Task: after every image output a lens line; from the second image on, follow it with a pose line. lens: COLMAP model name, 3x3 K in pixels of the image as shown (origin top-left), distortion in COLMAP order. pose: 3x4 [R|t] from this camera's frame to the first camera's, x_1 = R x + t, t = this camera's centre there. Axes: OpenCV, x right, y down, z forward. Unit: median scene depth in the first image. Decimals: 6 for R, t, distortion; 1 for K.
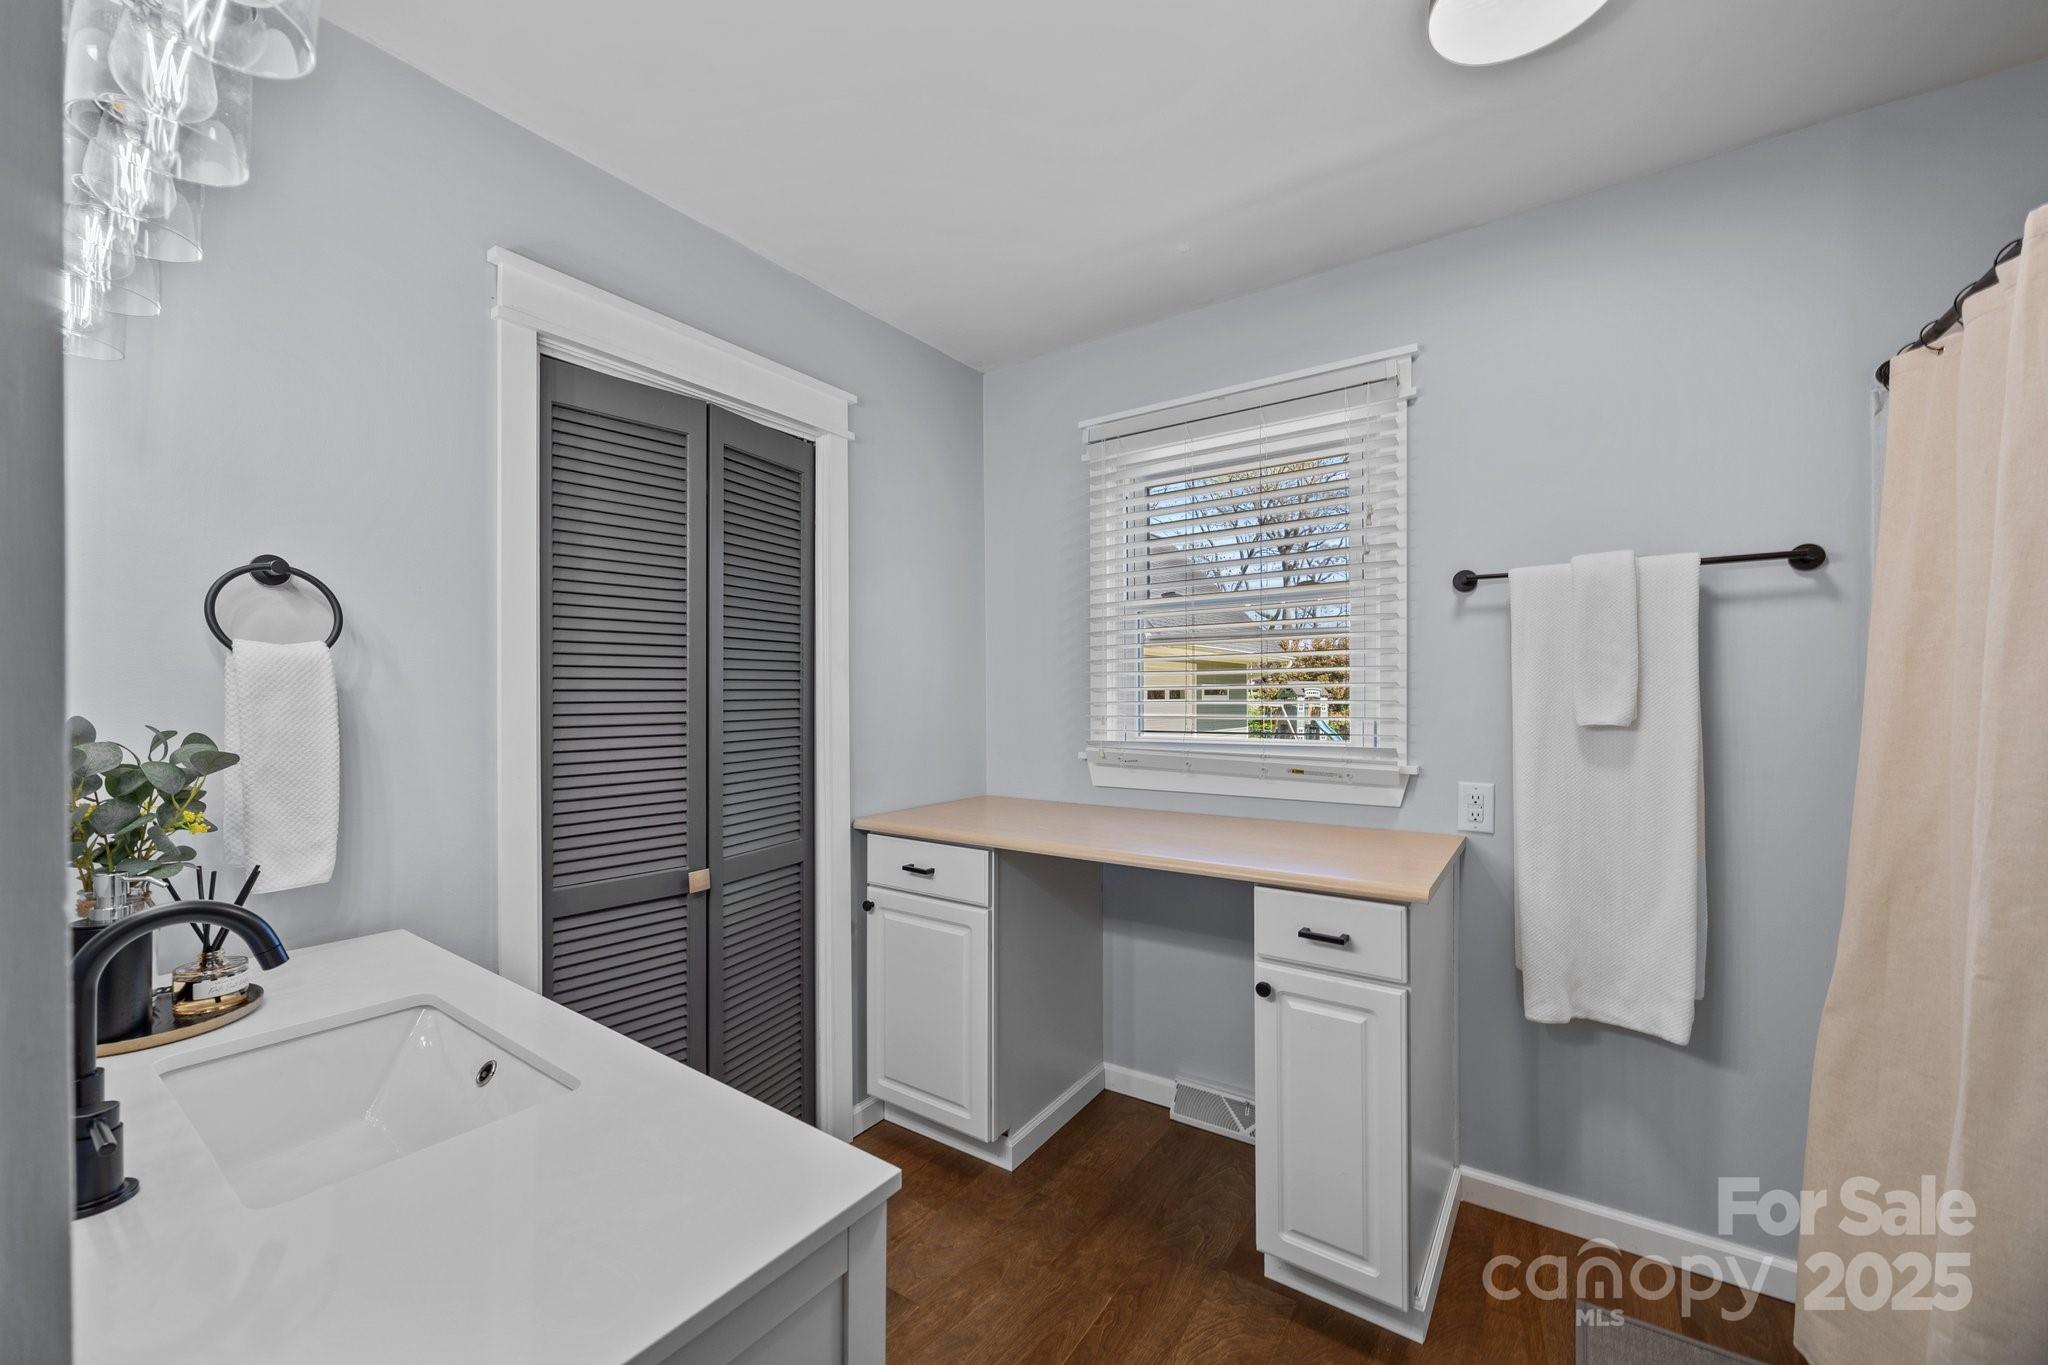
lens RADIAL K [[778.6, 0, 1027.9], [0, 778.6, 677.3], [0, 0, 1]] dist [-0.001380, 0.000151]
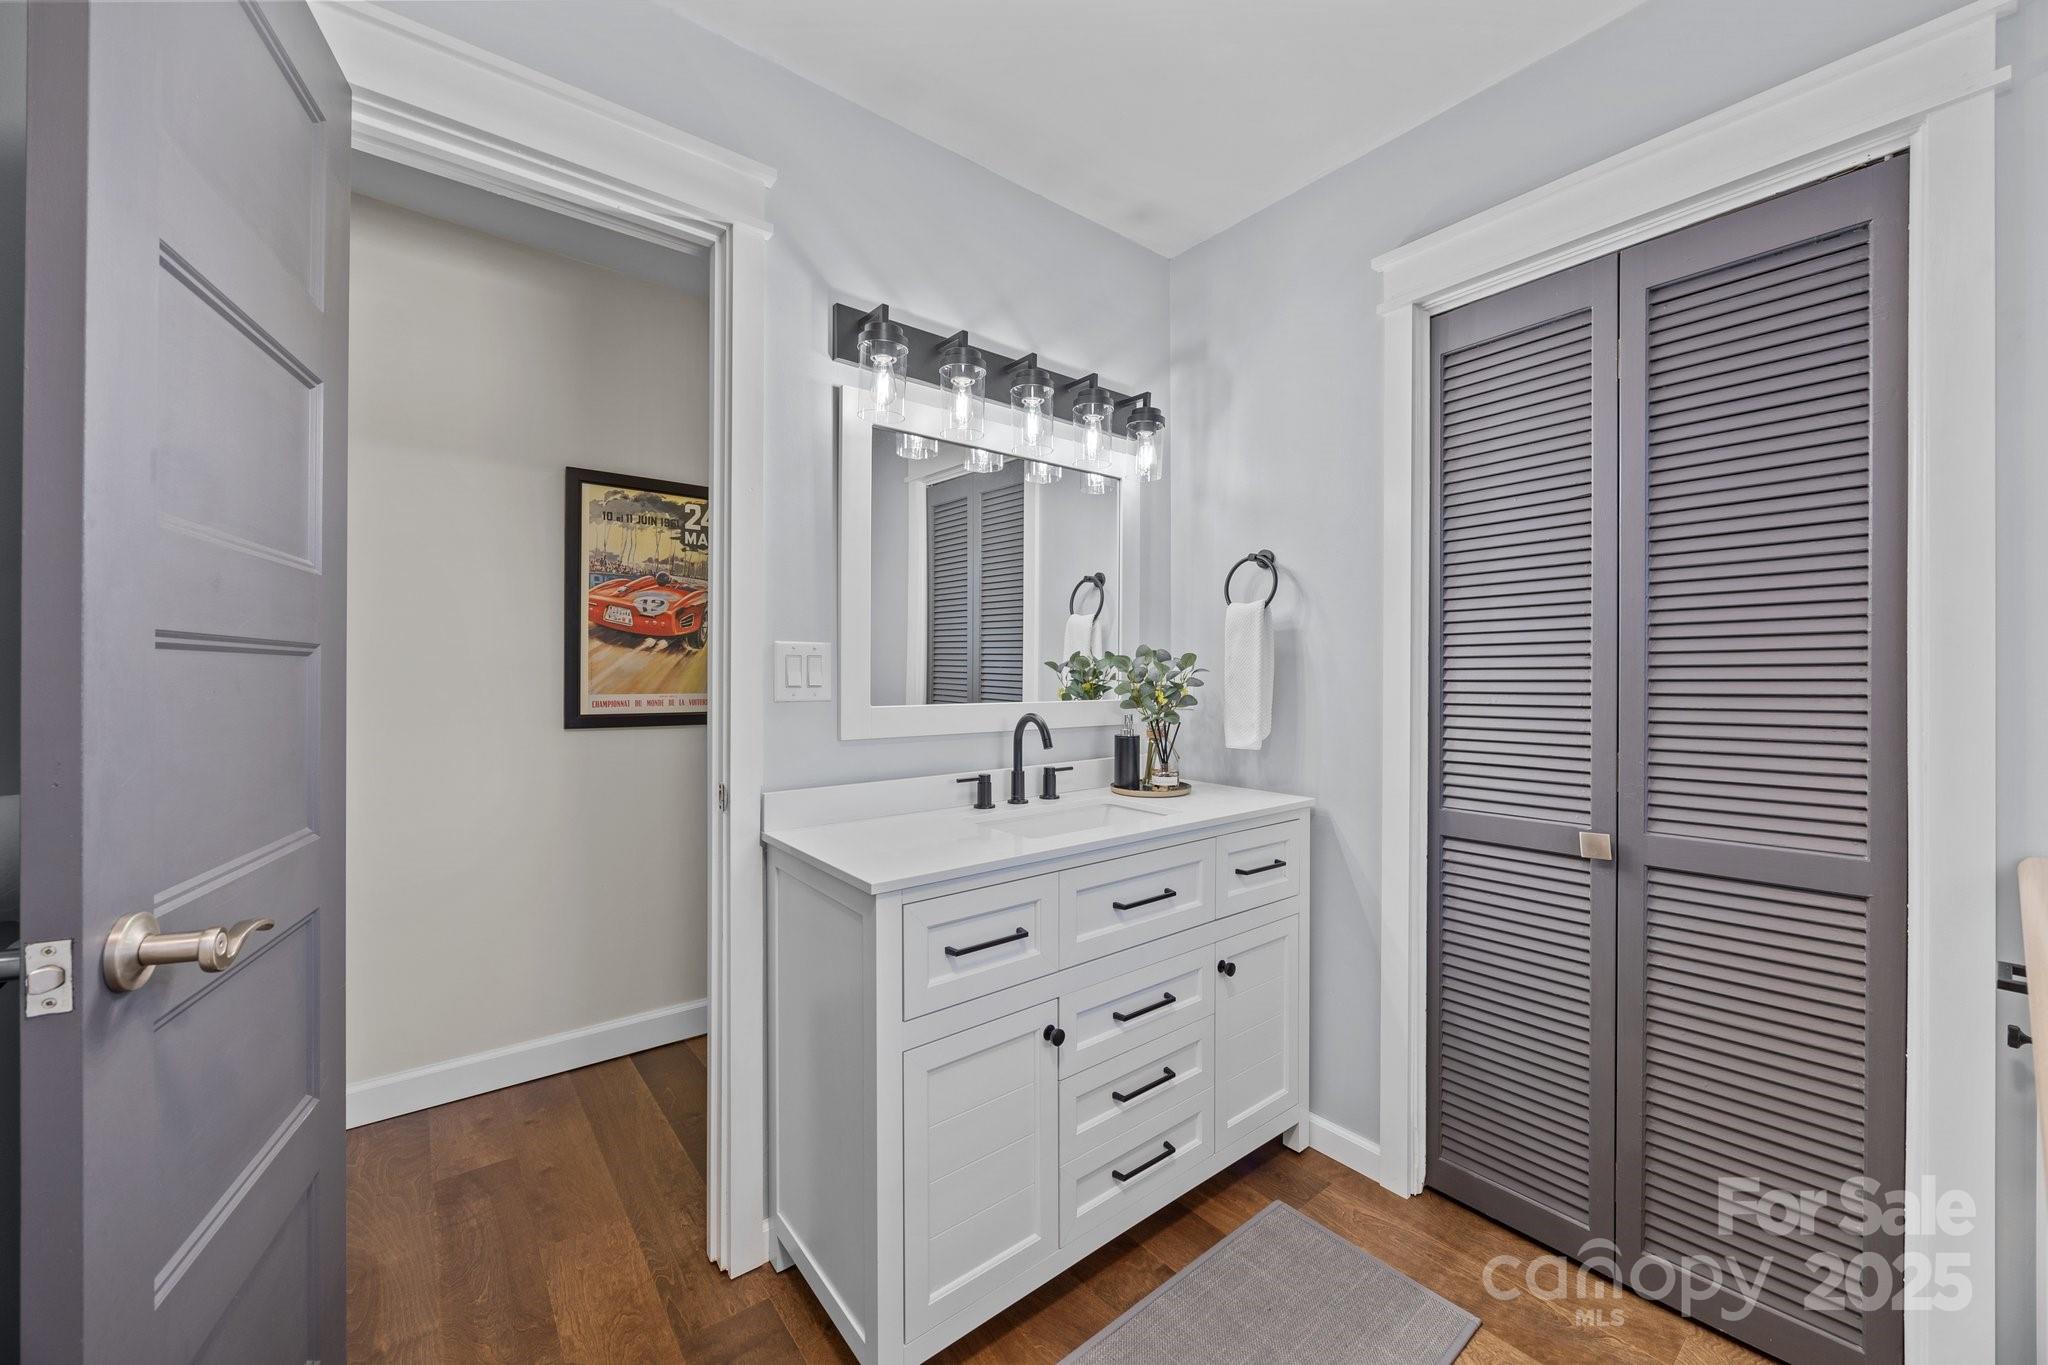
lens RADIAL K [[778.6, 0, 1027.9], [0, 778.6, 677.3], [0, 0, 1]] dist [-0.001380, 0.000151]
pose [[-0.274821, 0.003670, -0.961488, 0.581331], [0.024102, 0.999705, -0.003073, 0.080926], [0.961193, -0.024019, -0.274828, 0.738443]]
